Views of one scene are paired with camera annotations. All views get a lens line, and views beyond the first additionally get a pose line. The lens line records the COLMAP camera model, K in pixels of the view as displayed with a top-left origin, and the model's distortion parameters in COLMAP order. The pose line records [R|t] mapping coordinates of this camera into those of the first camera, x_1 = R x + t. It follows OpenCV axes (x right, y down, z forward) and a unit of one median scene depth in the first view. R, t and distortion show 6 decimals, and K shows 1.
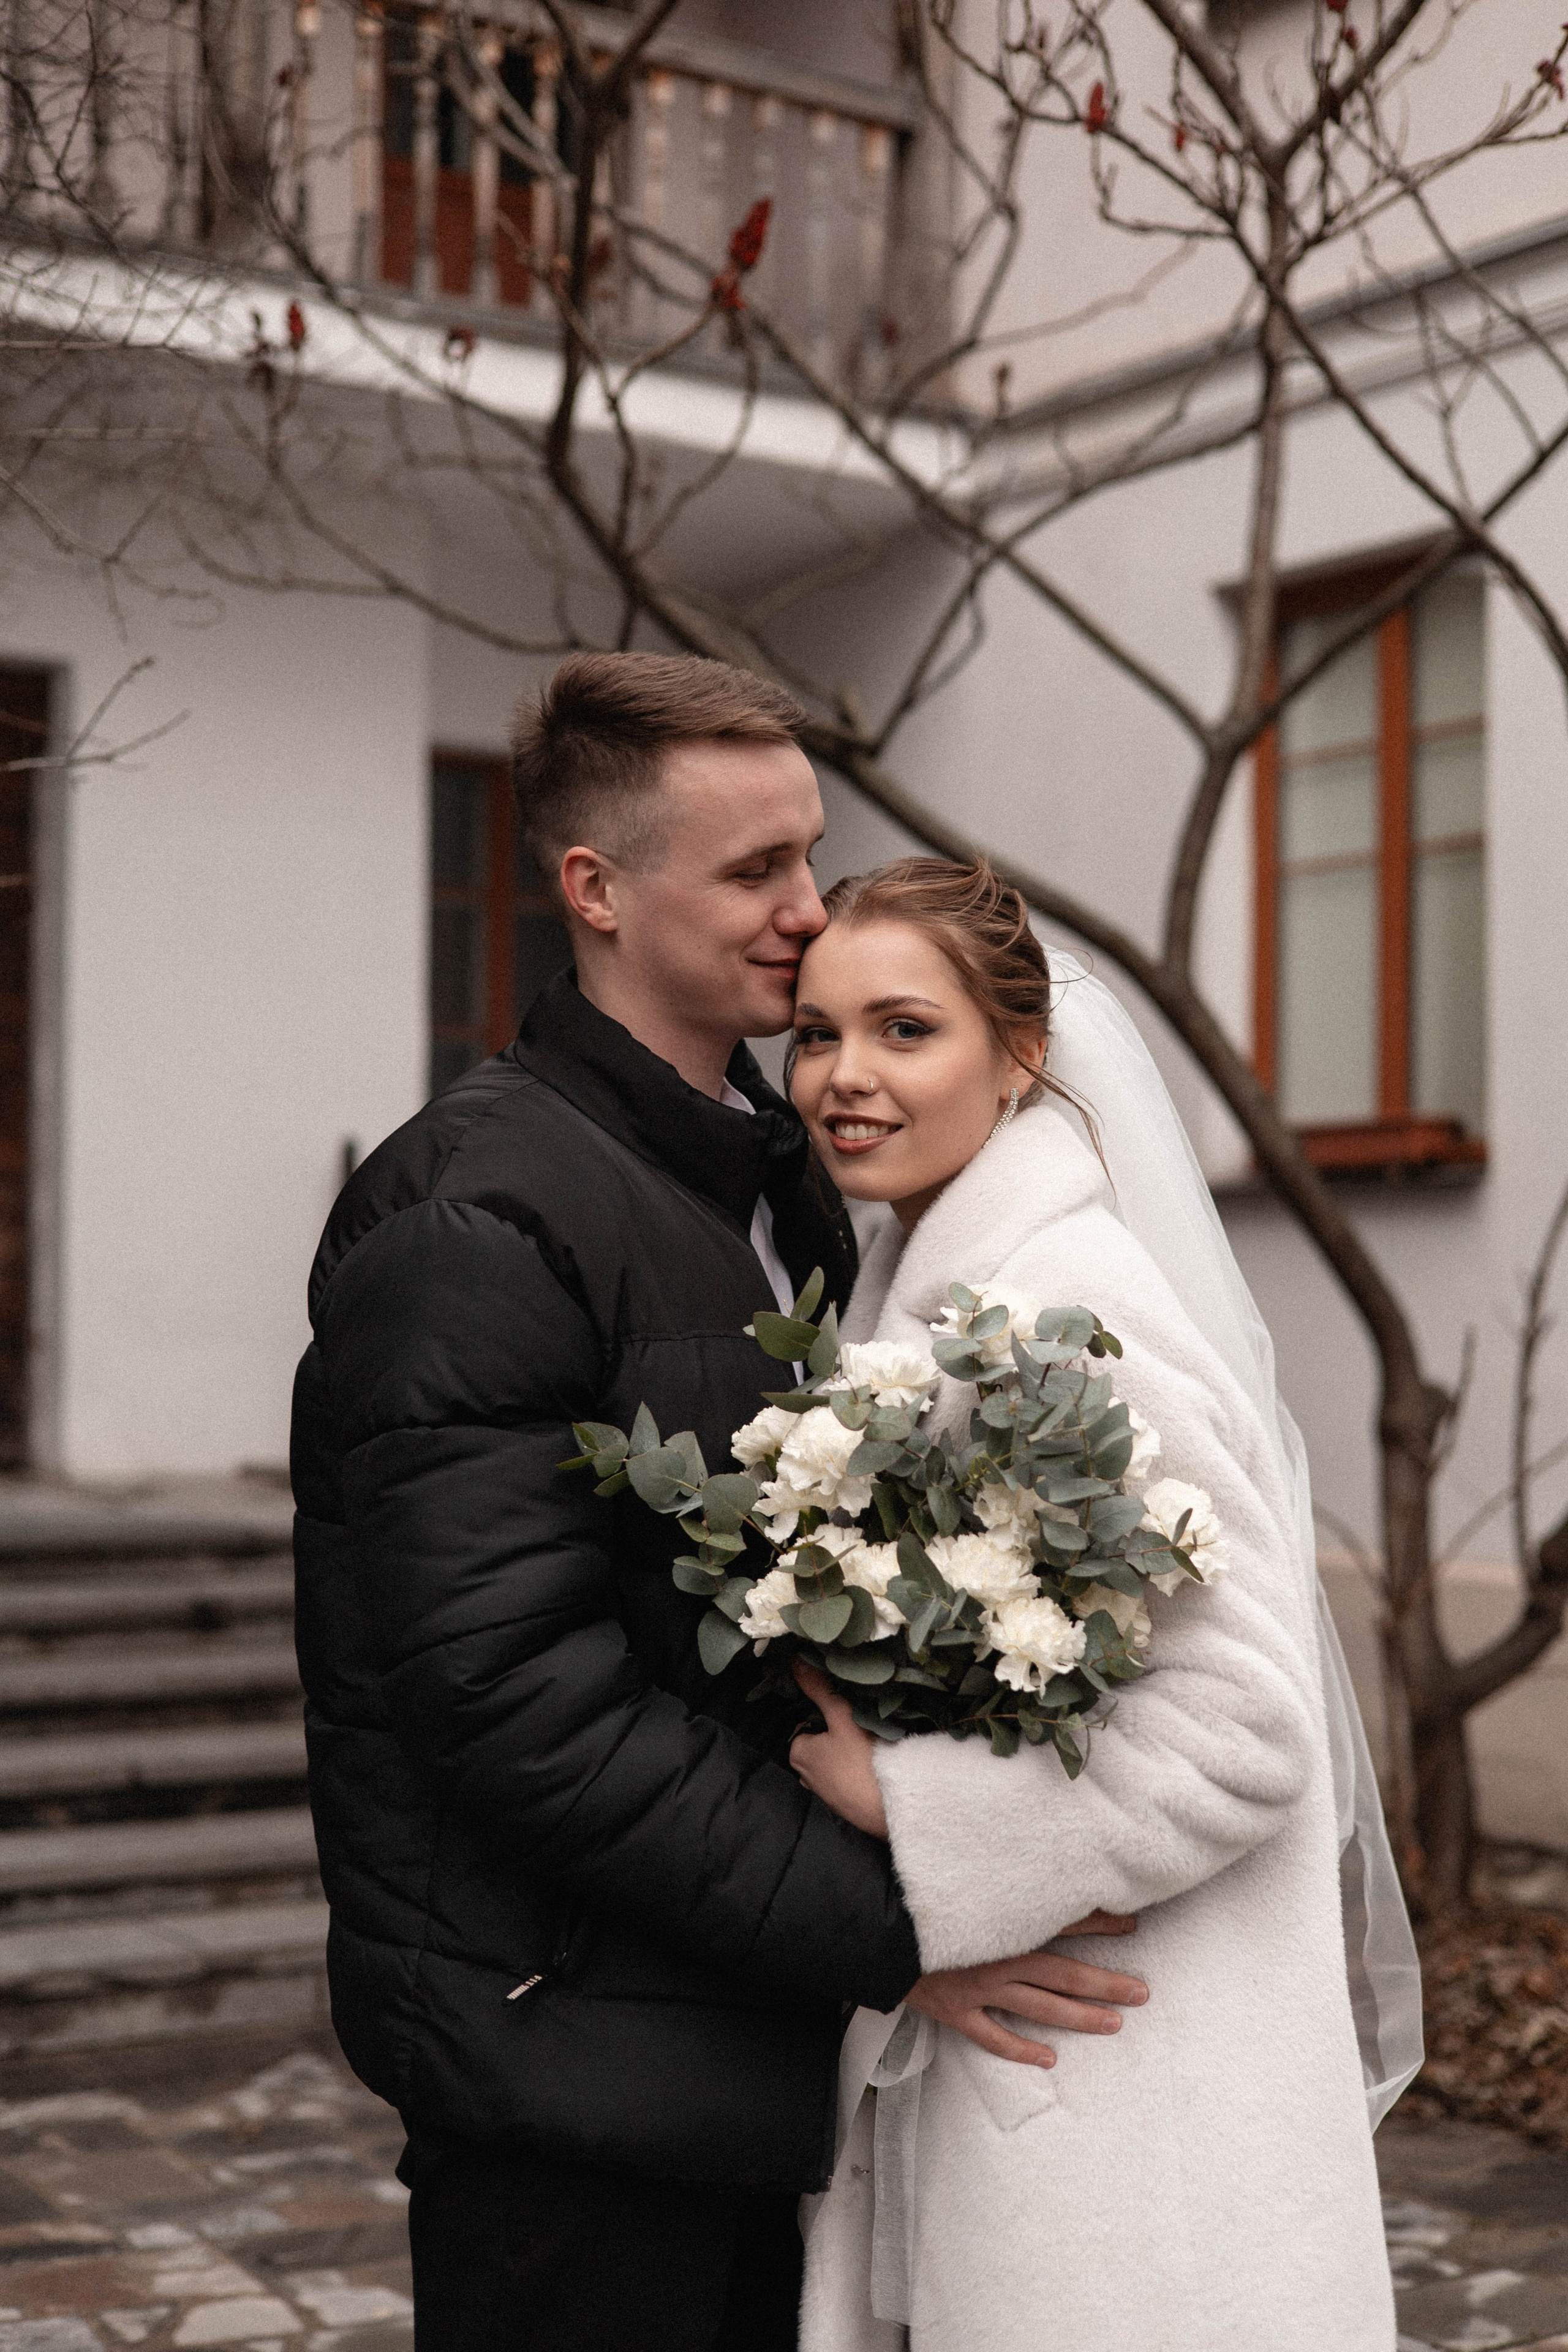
lens RADIAL K [[3317.6, 0, 784.0], [0, 3317.6, 1172.0], [0, 0, 1]] dist [0.000625, -0.040867]
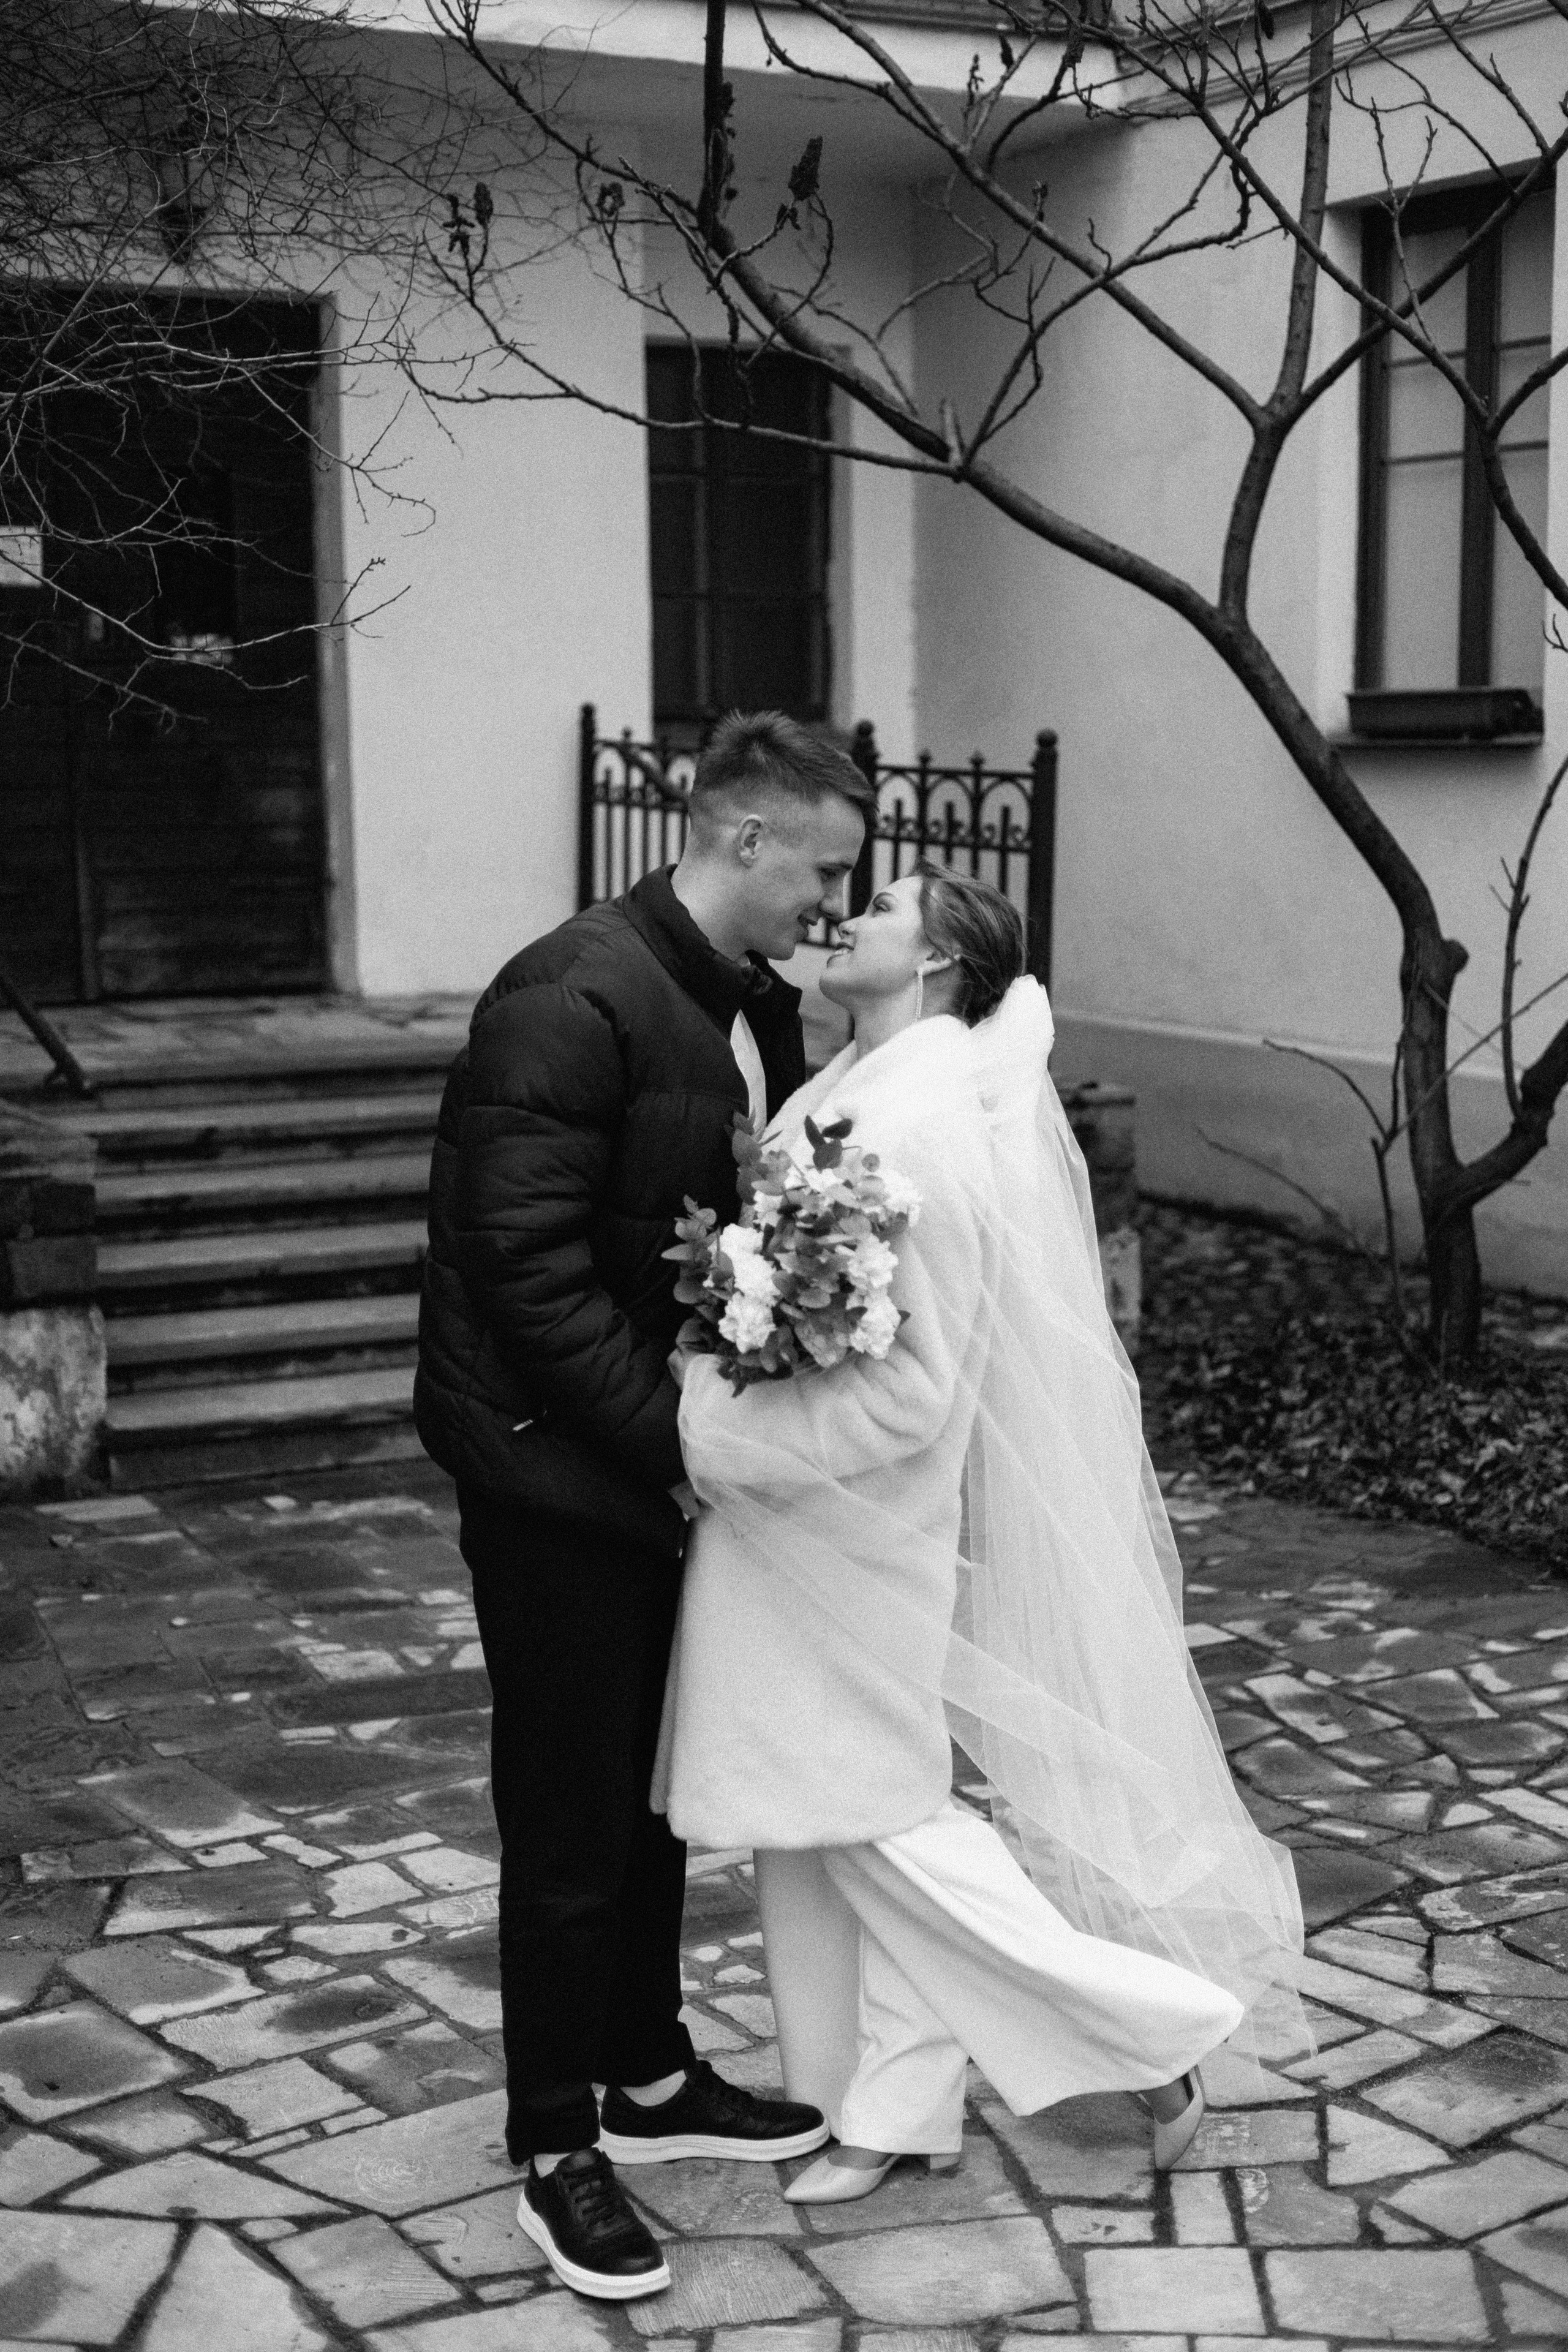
lens RADIAL K [[3365.0, 0, 784.0], [0, 3365.0, 1176.0], [0, 0, 1]] dist [0.000759, -0.009016]
pose [[0.995663, -0.004485, -0.092925, 0.074440], [0.021006, 0.983881, 0.177586, -0.087299], [0.090631, -0.178767, 0.979708, -0.293294]]
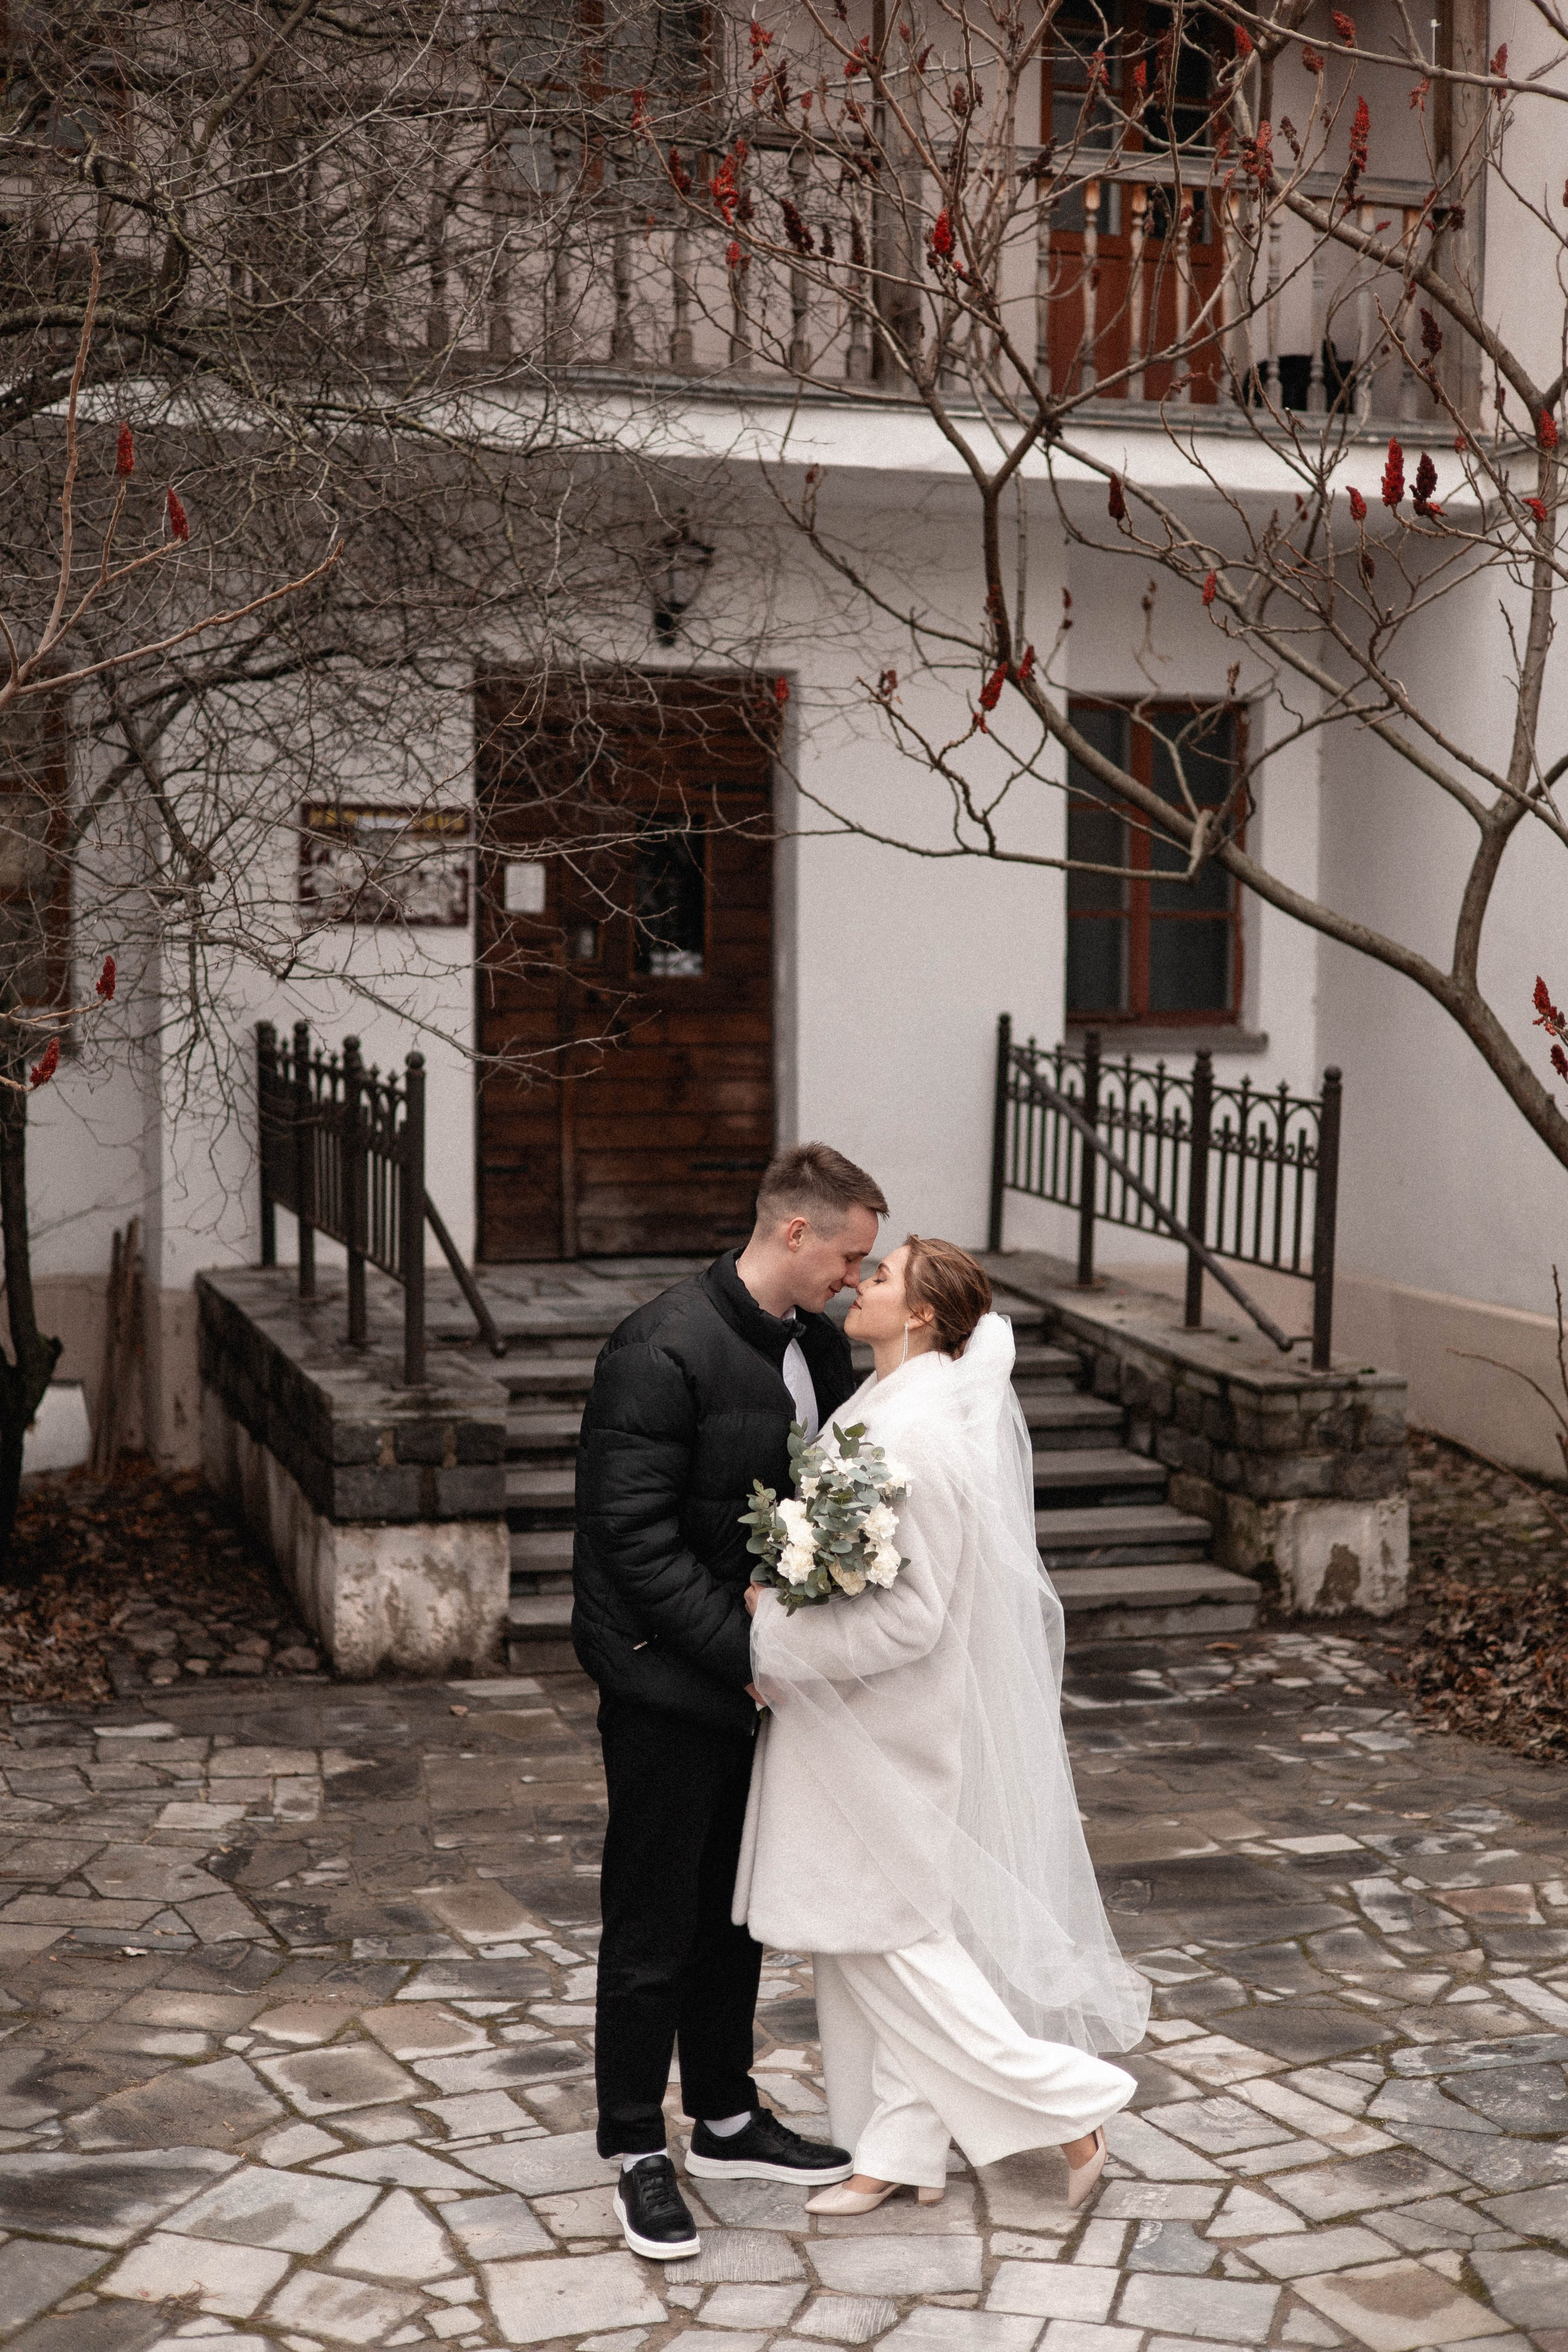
lens RADIAL K [[3482.4, 0, 793.0], [0, 3482.4, 1130.8], [0, 0, 1]] dist [0.000150, 0.049991]
pose [[0.956756, 0.015083, -0.290501, 0.306476], [0.015701, 0.994521, 0.103347, -0.171234], [0.290468, -0.103439, 0.951277, -0.586849]]
